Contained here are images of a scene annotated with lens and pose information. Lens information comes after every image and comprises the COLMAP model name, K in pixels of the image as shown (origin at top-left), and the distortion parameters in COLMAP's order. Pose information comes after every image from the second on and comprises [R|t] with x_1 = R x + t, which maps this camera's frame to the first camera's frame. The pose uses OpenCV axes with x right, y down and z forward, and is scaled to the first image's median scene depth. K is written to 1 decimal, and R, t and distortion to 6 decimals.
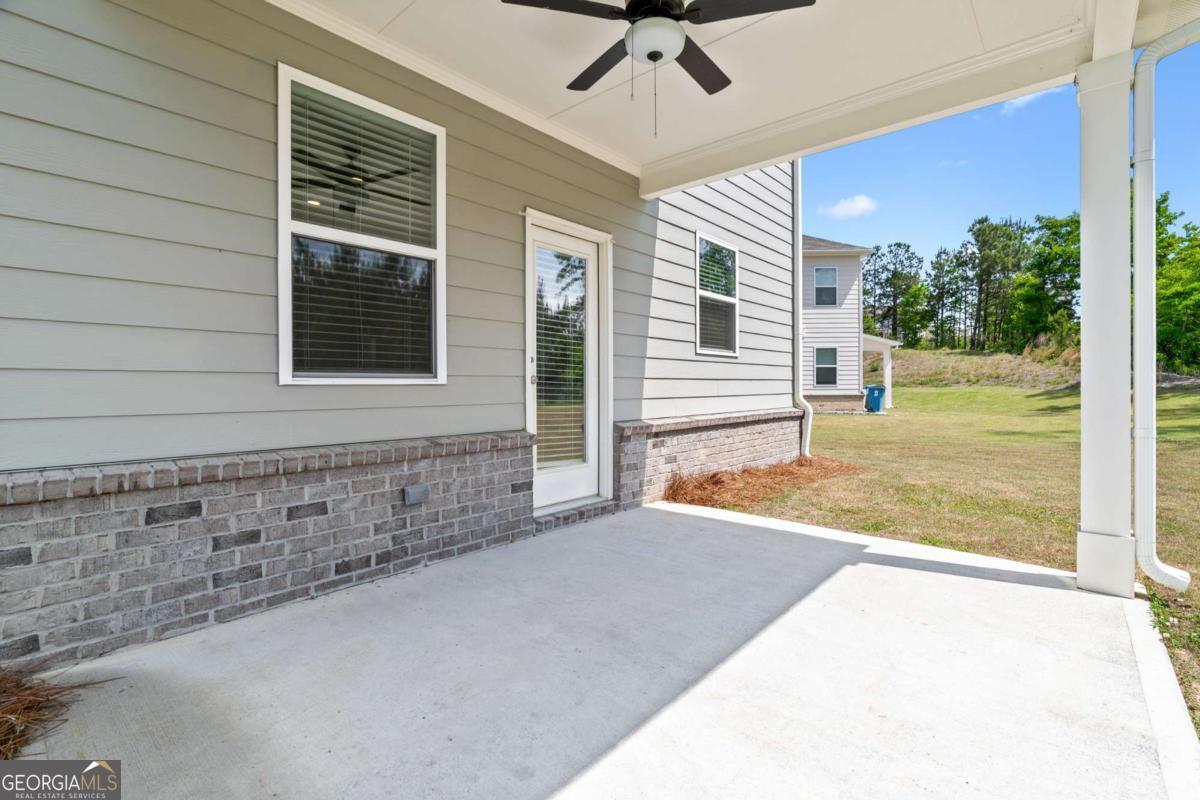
lens RADIAL K [[545.9, 0, 601.8], [0, 545.9, 398.9], [0, 0, 1]] dist [-0.003921, 0.000186]
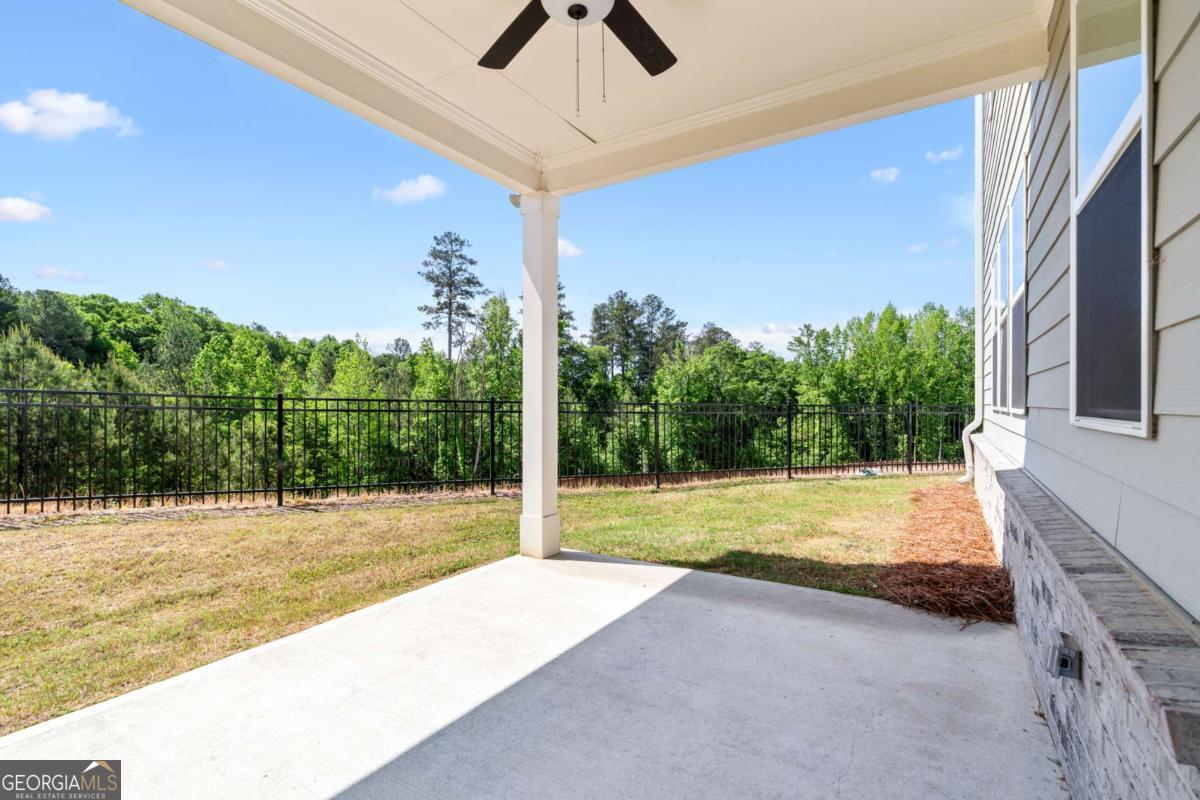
lens RADIAL K [[546.6, 0, 602.4], [0, 546.6, 394.1], [0, 0, 1]] dist [-0.003984, -0.000005]
pose [[-0.988877, 0.002116, -0.148719, 0.222289], [0.001300, 0.999984, 0.005582, -0.098058], [0.148728, 0.005326, -0.988864, 2.180432]]
